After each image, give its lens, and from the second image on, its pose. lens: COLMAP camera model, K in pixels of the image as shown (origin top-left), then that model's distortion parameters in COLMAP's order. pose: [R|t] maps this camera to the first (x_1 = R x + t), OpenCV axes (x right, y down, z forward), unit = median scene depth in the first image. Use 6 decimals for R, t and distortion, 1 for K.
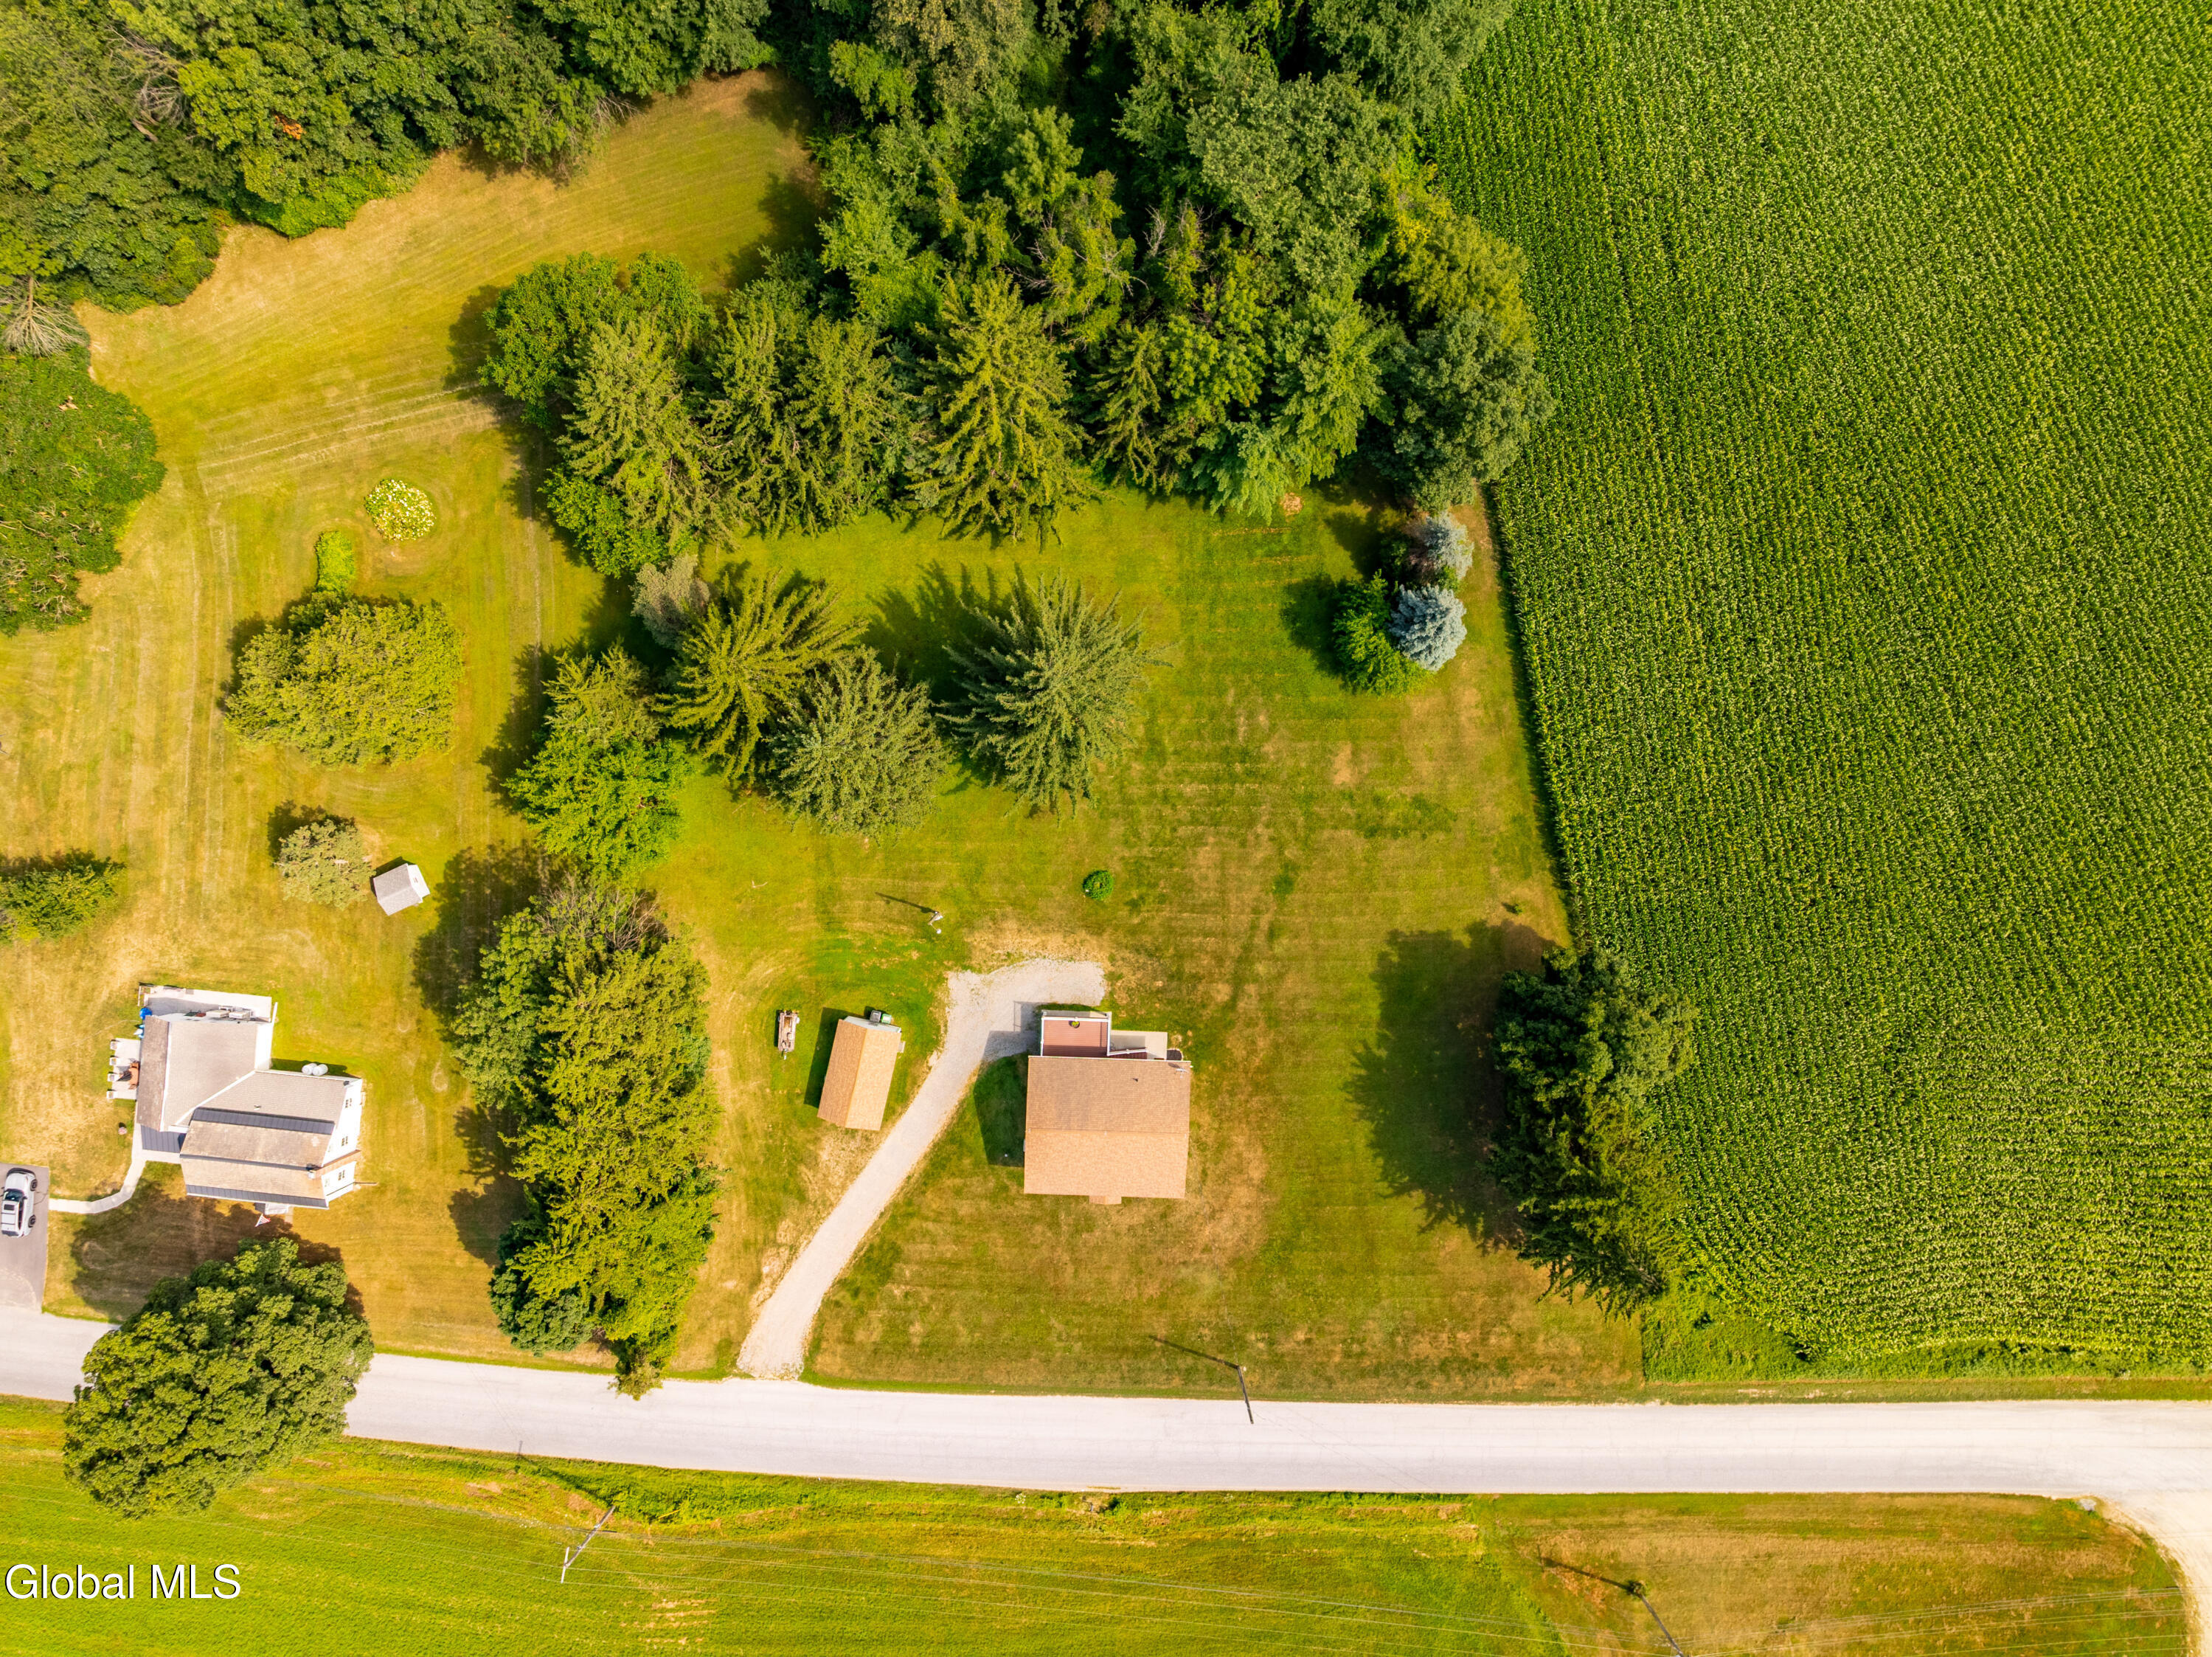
lens RADIAL K [[1564.6, 0, 1106.0], [0, 1564.6, 828.5], [0, 0, 1]] dist [-0.030323, -0.007136]
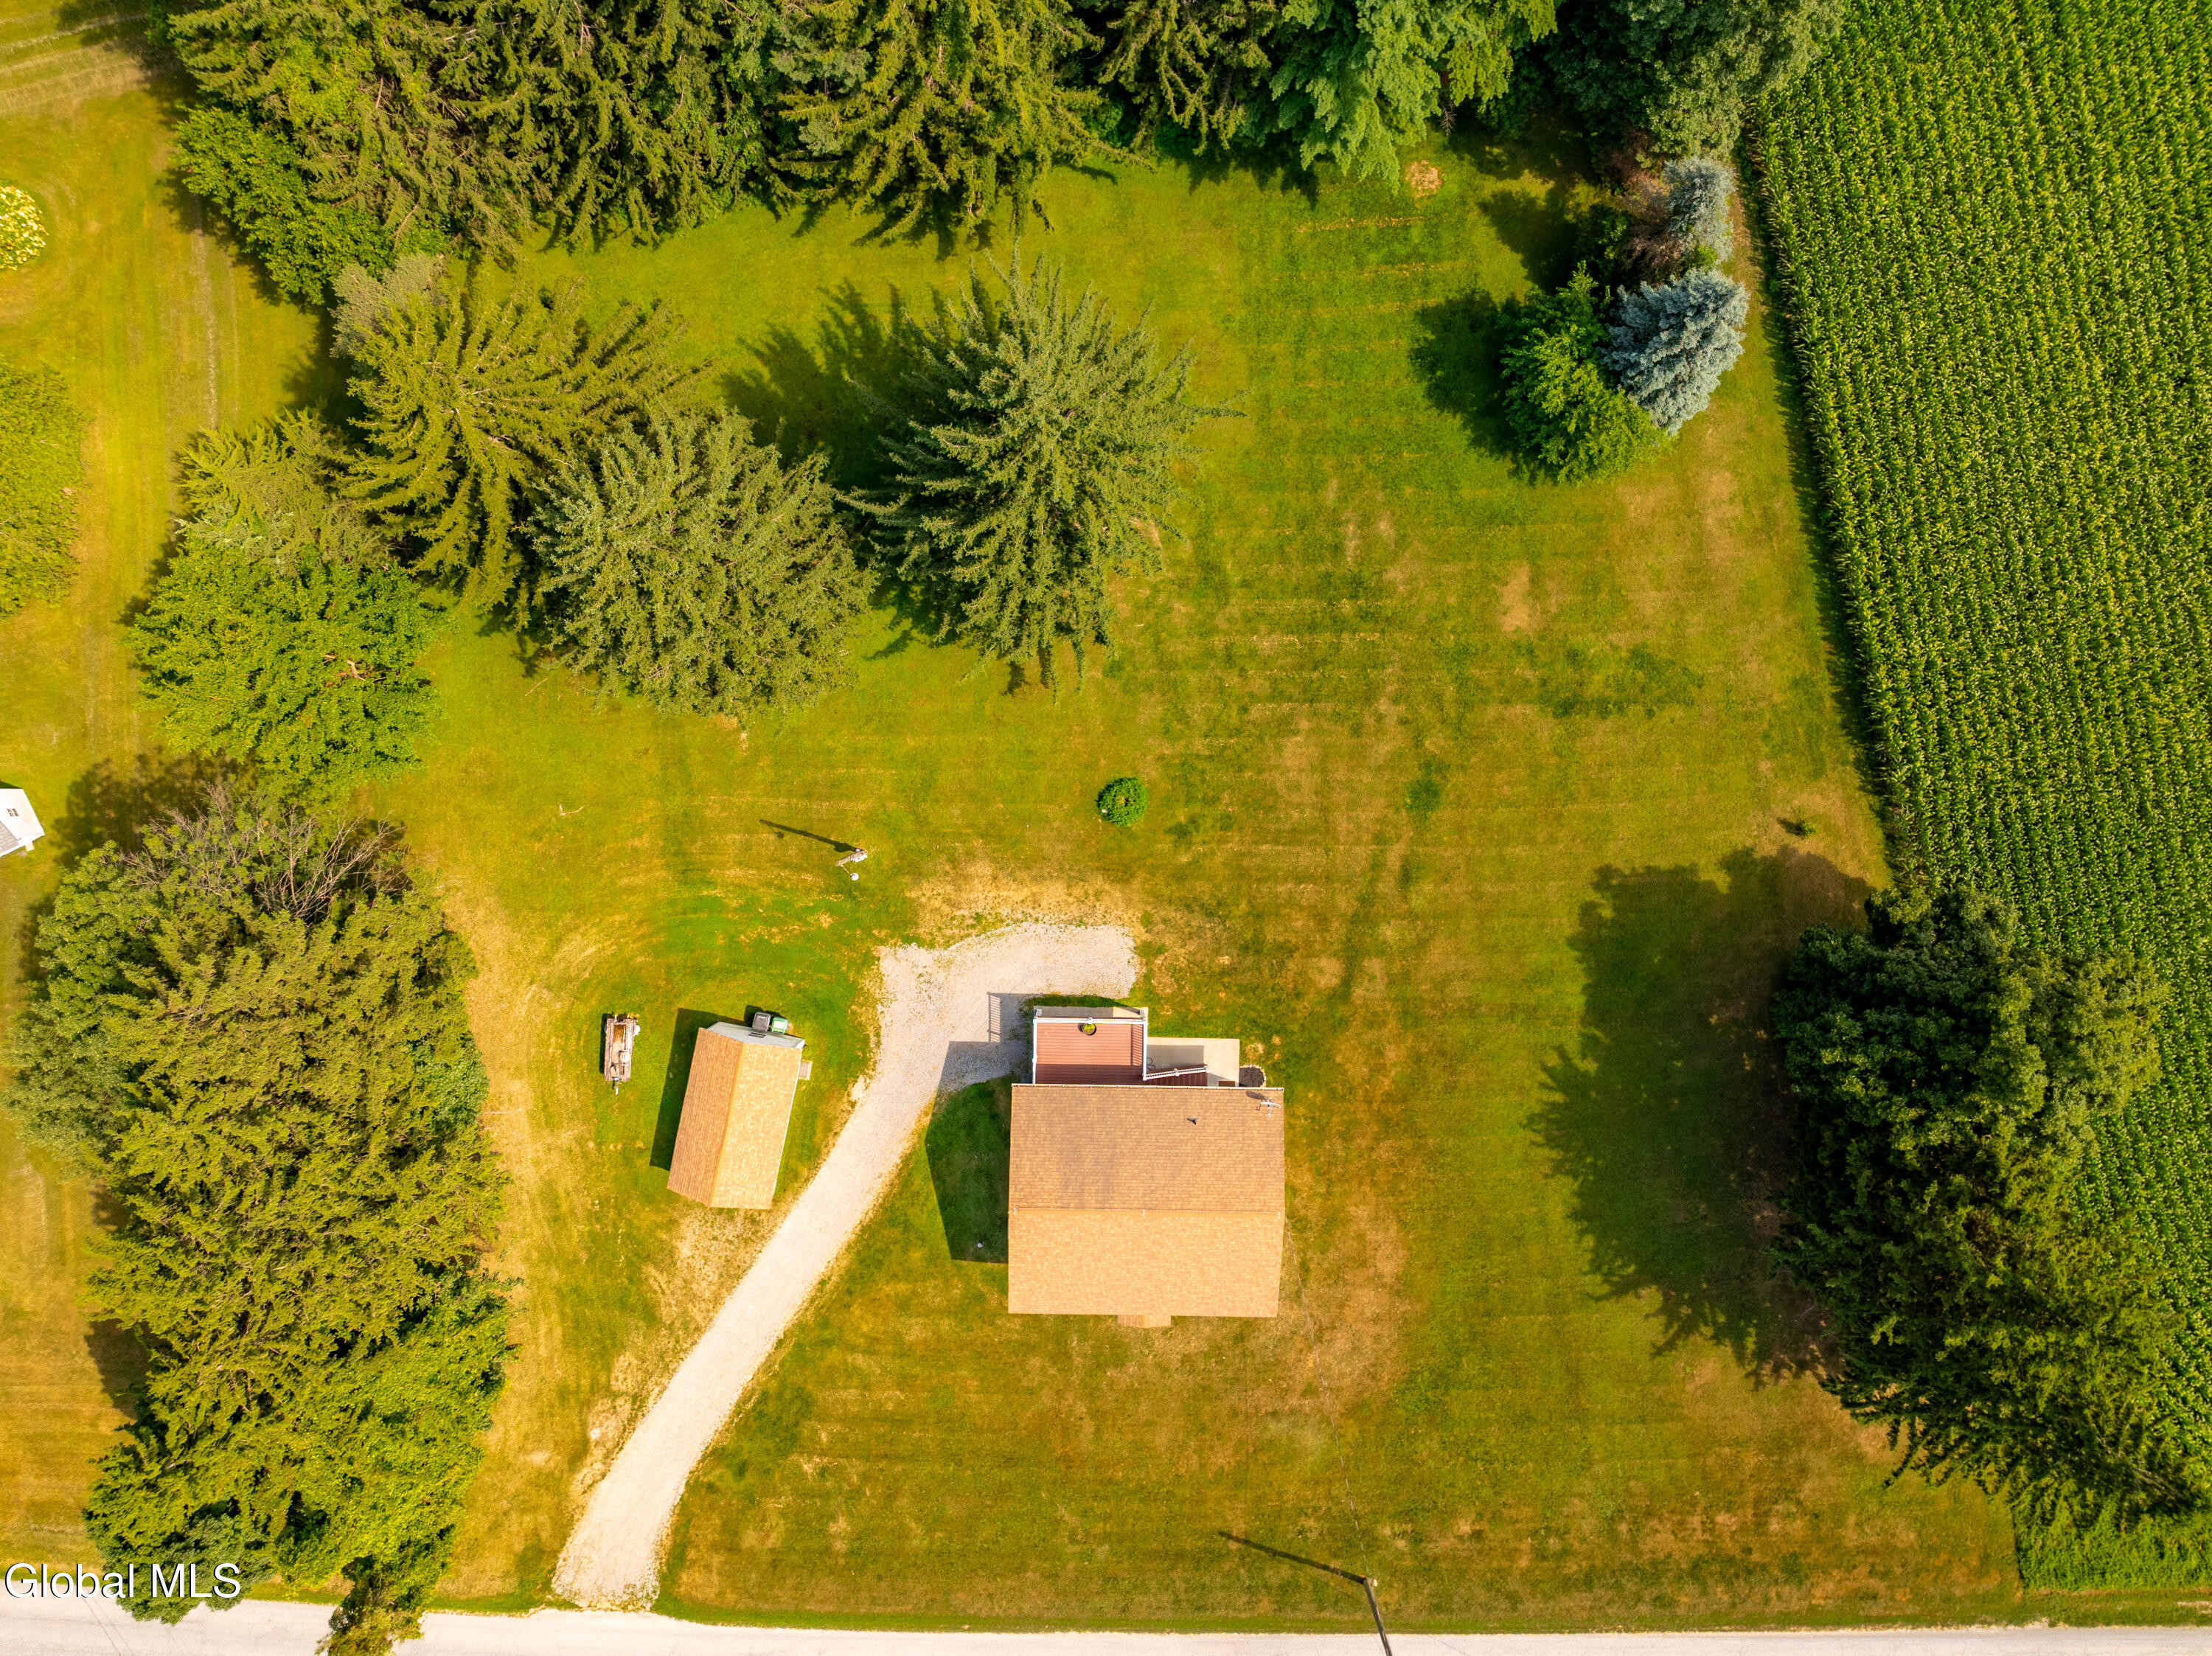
lens RADIAL K [[1695.2, 0, 1106.0], [0, 1695.2, 828.0], [0, 0, 1]] dist [-0.048724, 0.007960]
pose [[0.999799, -0.018480, -0.007754, -0.006518], [0.018581, 0.999741, 0.013137, 0.038422], [0.007509, -0.013278, 0.999884, 0.341852]]
